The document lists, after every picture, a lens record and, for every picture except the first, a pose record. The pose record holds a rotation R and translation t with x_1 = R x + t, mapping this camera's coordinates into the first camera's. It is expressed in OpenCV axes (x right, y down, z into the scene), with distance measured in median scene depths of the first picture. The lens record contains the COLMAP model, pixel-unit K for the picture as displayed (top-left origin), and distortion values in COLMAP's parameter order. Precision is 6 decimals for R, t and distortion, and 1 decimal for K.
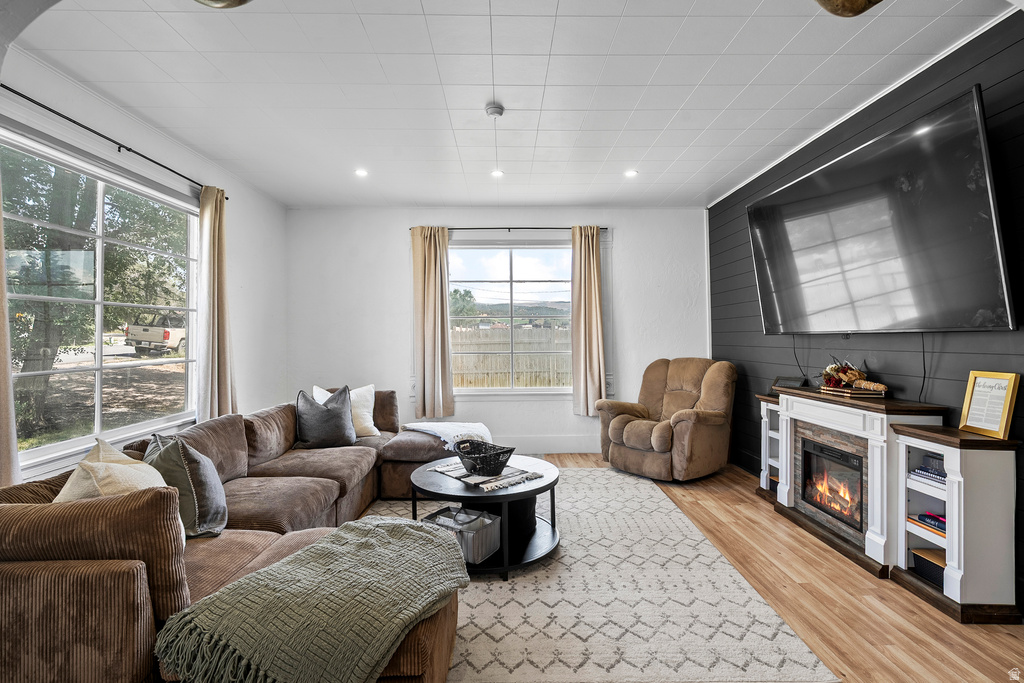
lens RADIAL K [[479.7, 0, 510.1], [0, 479.7, 324.9], [0, 0, 1]] dist [-0.003121, -0.000164]
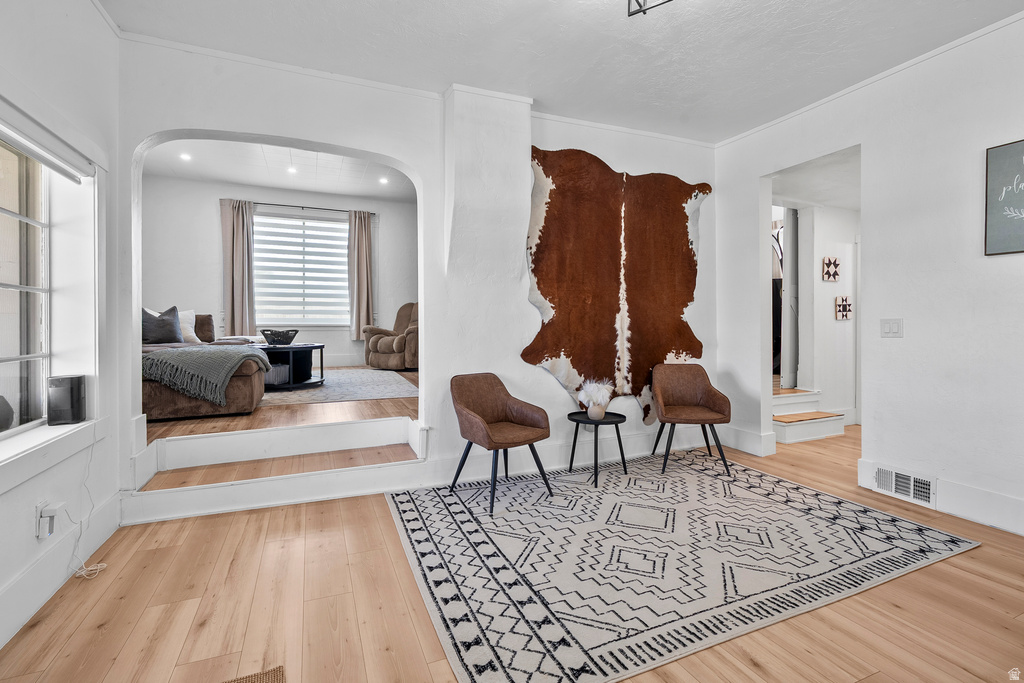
lens RADIAL K [[479.7, 0, 510.1], [0, 479.7, 324.9], [0, 0, 1]] dist [-0.003121, -0.000164]
pose [[0.924268, 0.008940, 0.381638, 0.037150], [-0.021030, 0.999400, 0.027521, 0.116201], [-0.381163, -0.033463, 0.923902, -0.682083]]
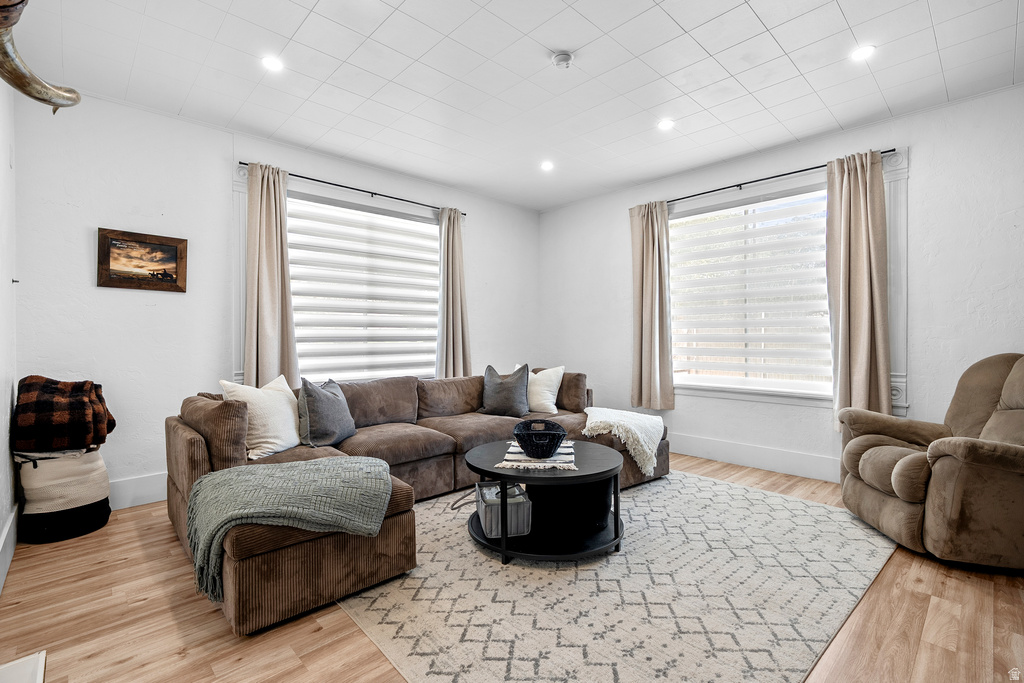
lens RADIAL K [[461.2, 0, 512.0], [0, 461.2, 341.5], [0, 0, 1]] dist [-0.001264, -0.000146]
pose [[0.669582, 0.013177, -0.742621, 0.412549], [0.016340, 0.999339, 0.032465, 0.036913], [0.742558, -0.033872, 0.668924, 0.249946]]
